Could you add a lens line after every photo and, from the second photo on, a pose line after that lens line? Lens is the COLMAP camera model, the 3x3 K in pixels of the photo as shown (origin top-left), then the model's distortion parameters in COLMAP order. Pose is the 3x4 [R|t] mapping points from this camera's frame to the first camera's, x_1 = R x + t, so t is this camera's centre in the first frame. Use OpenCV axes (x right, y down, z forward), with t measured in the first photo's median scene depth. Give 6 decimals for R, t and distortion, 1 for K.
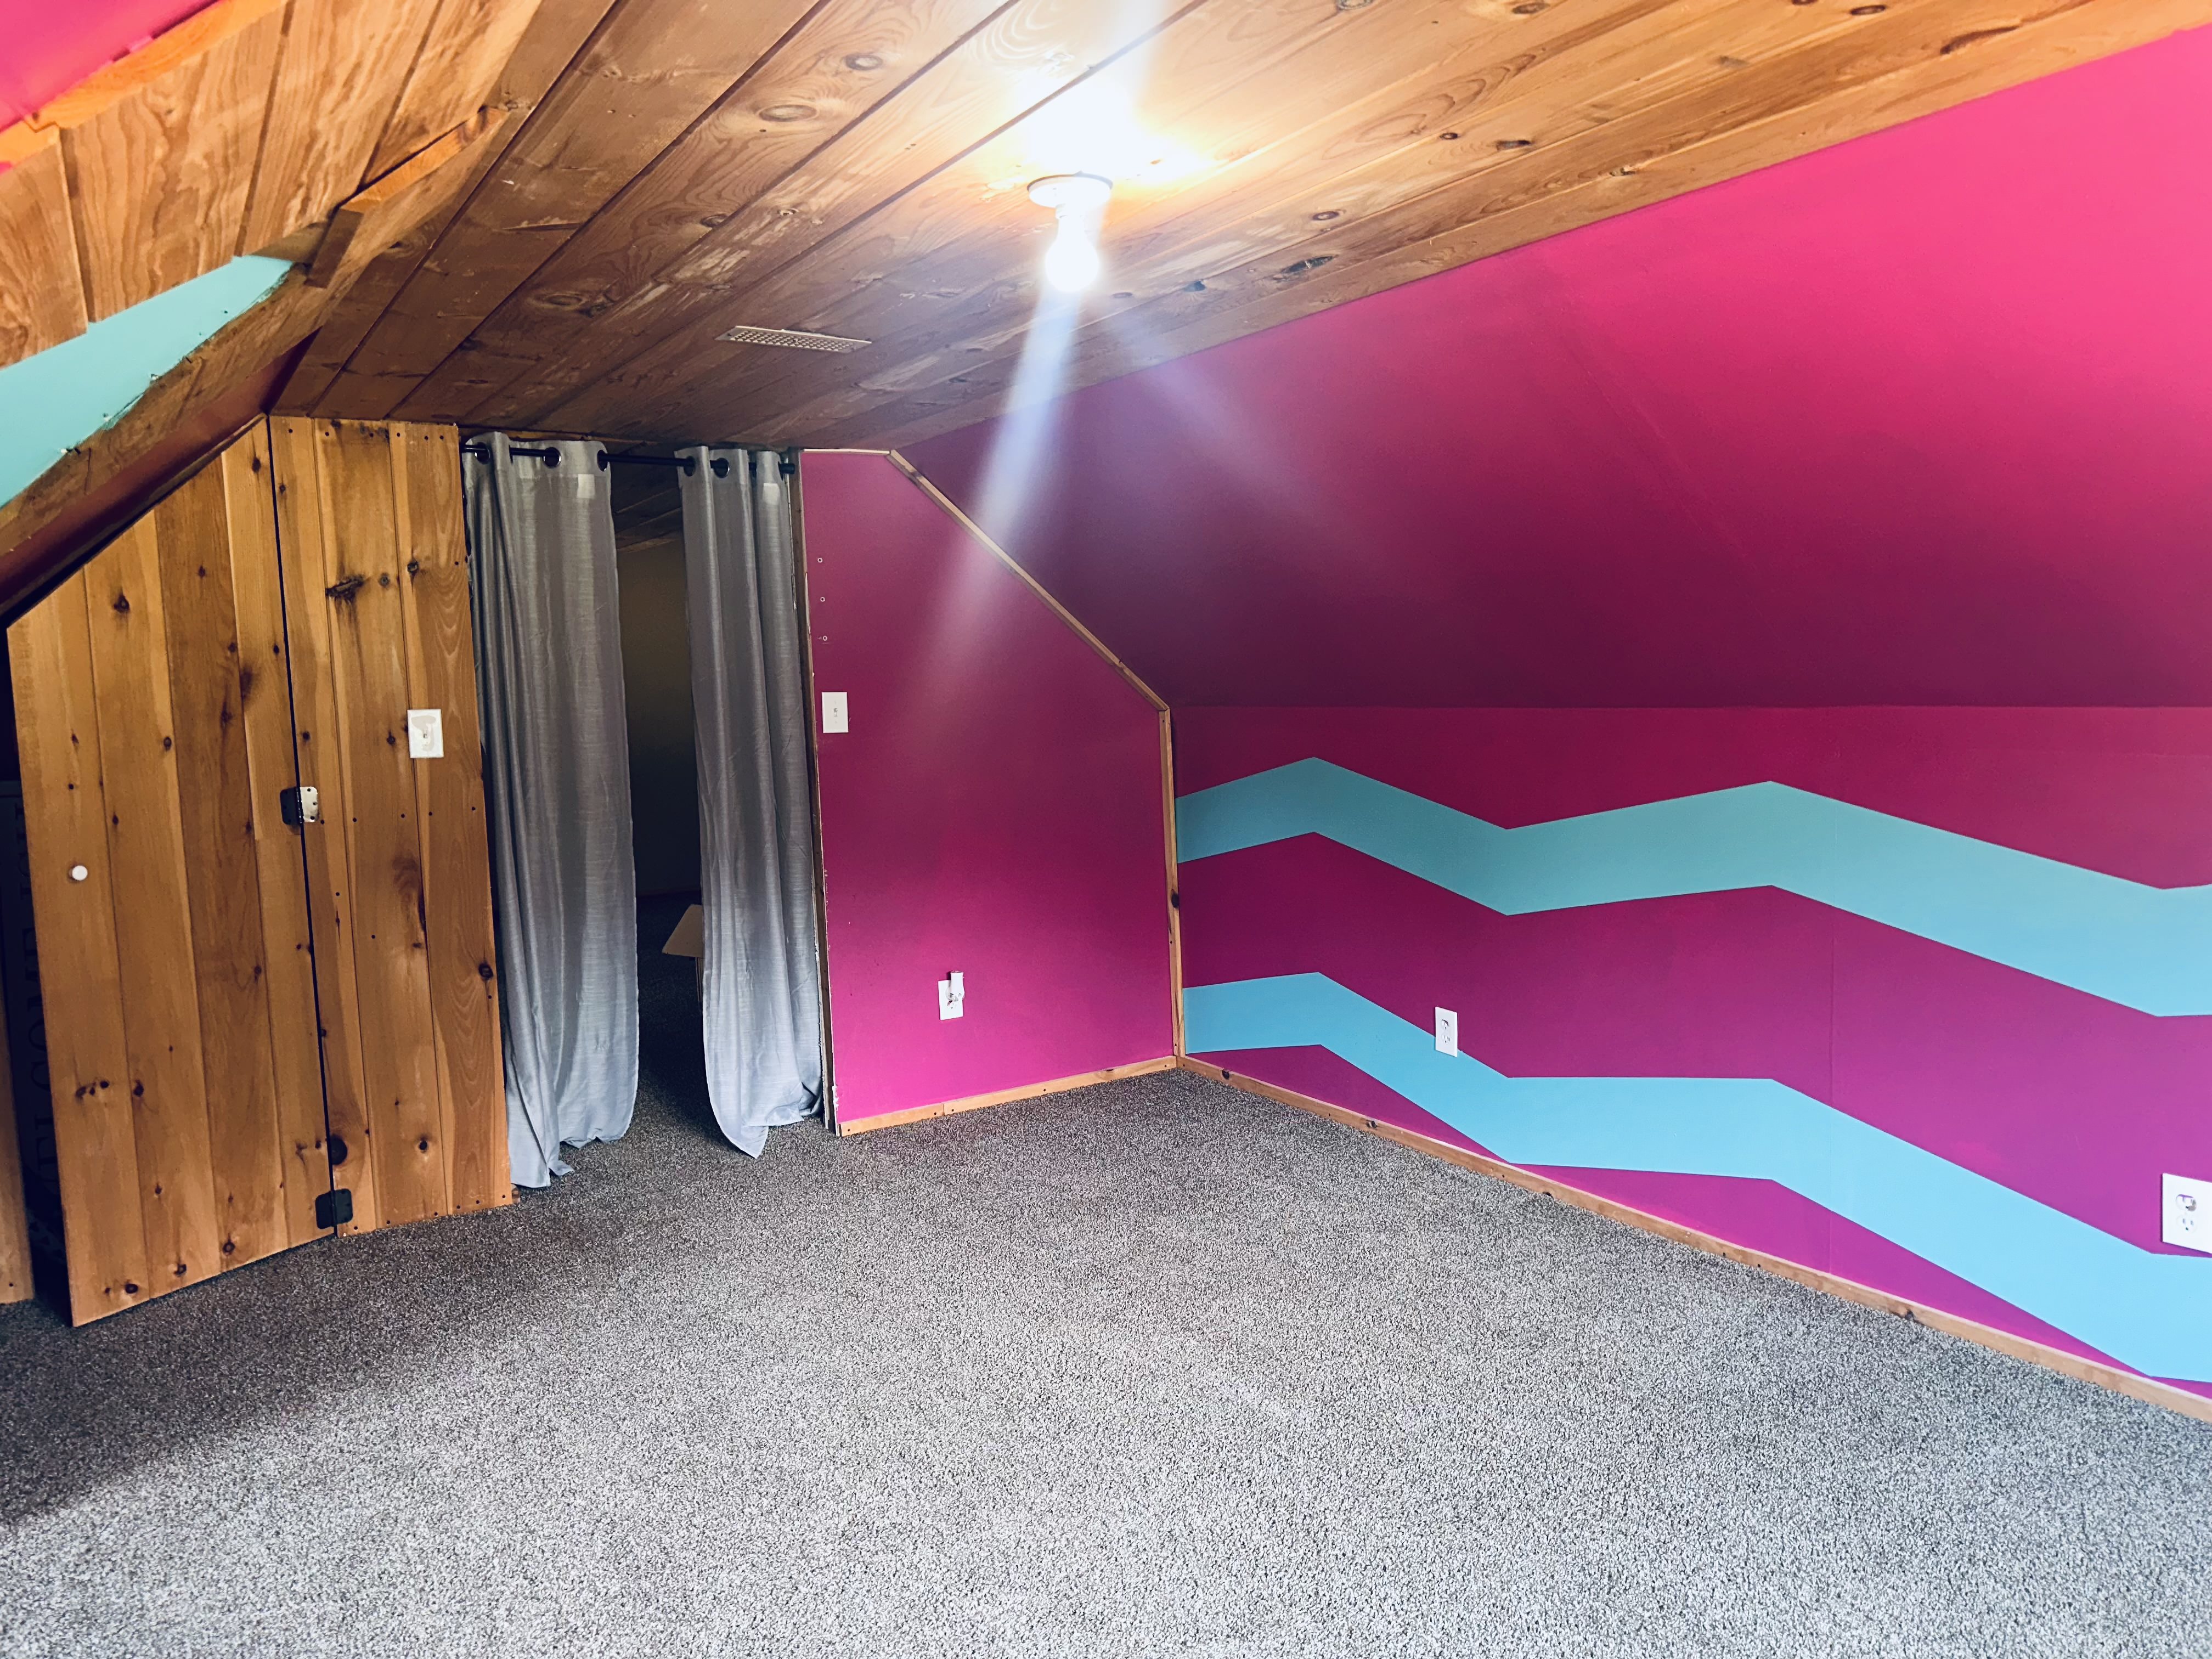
lens RADIAL K [[1551.9, 0, 1112.3], [0, 1551.9, 822.7], [0, 0, 1]] dist [0.053314, -0.064319]
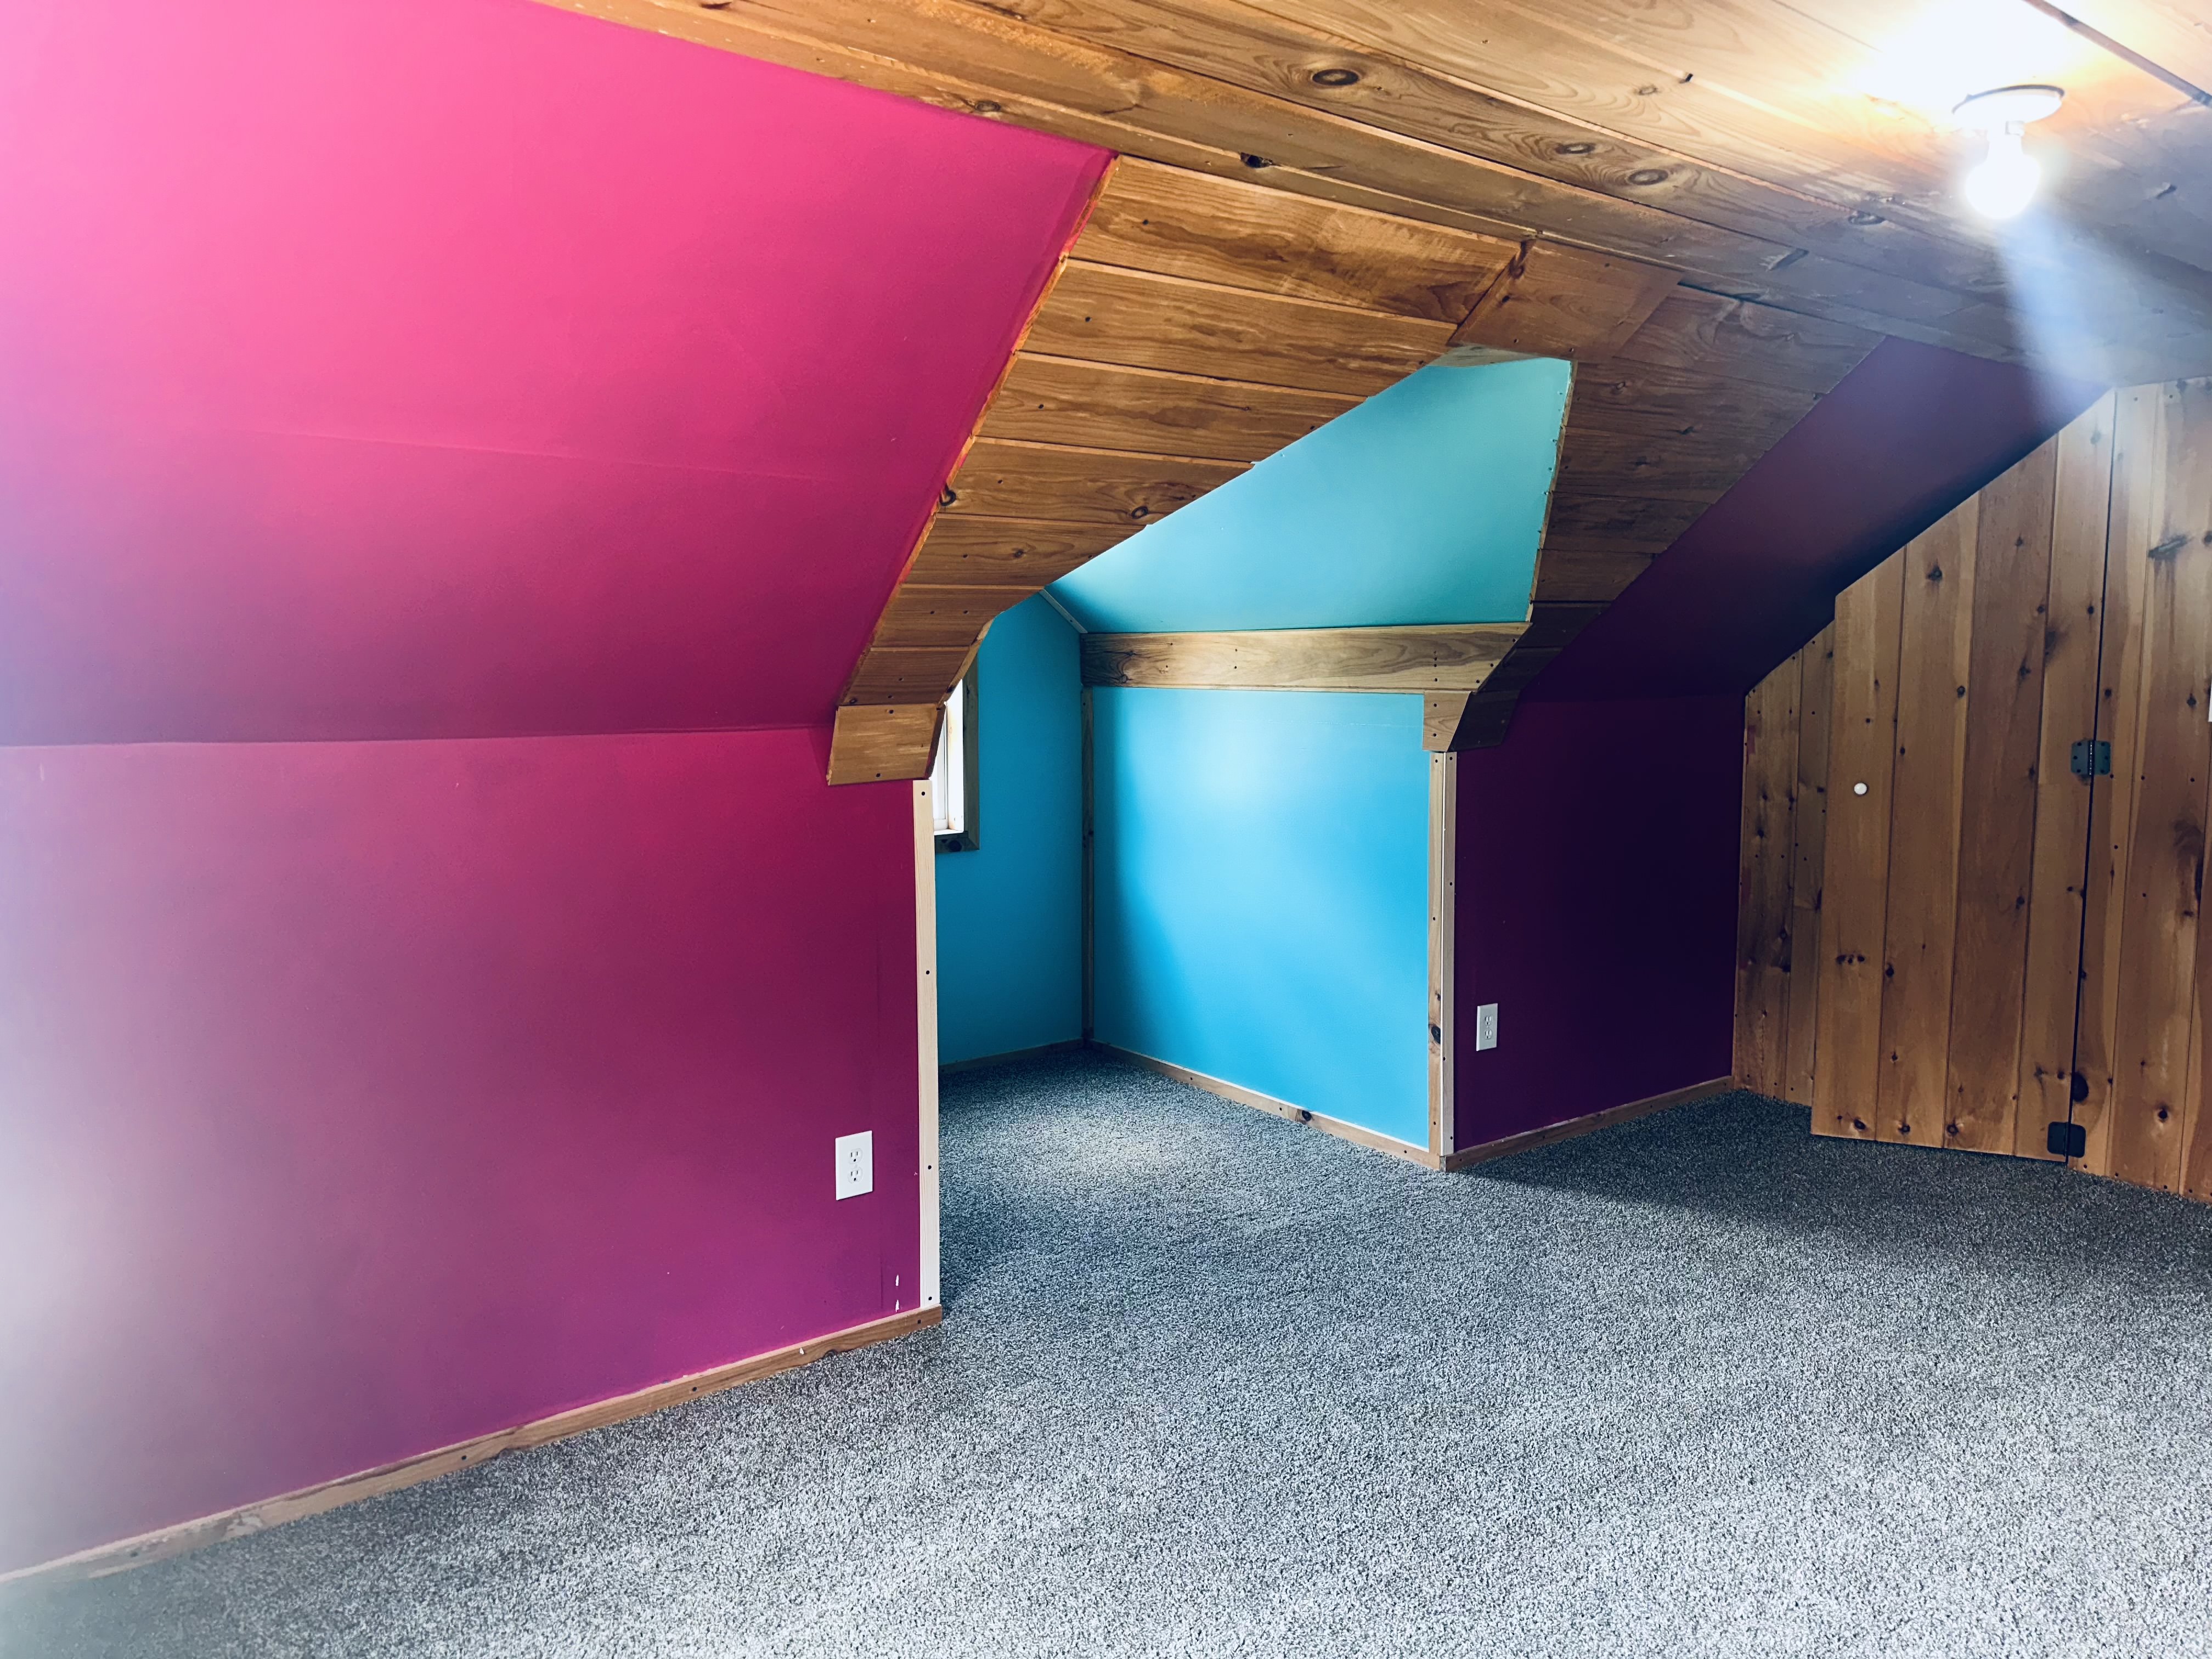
lens RADIAL K [[1551.9, 0, 1127.1], [0, 1551.9, 822.7], [0, 0, 1]] dist [0.053314, -0.064319]
pose [[0.082565, 0.136640, -0.987174, 0.479536], [-0.097738, 0.986891, 0.128427, -0.040134], [0.991781, 0.085881, 0.094838, 0.257482]]
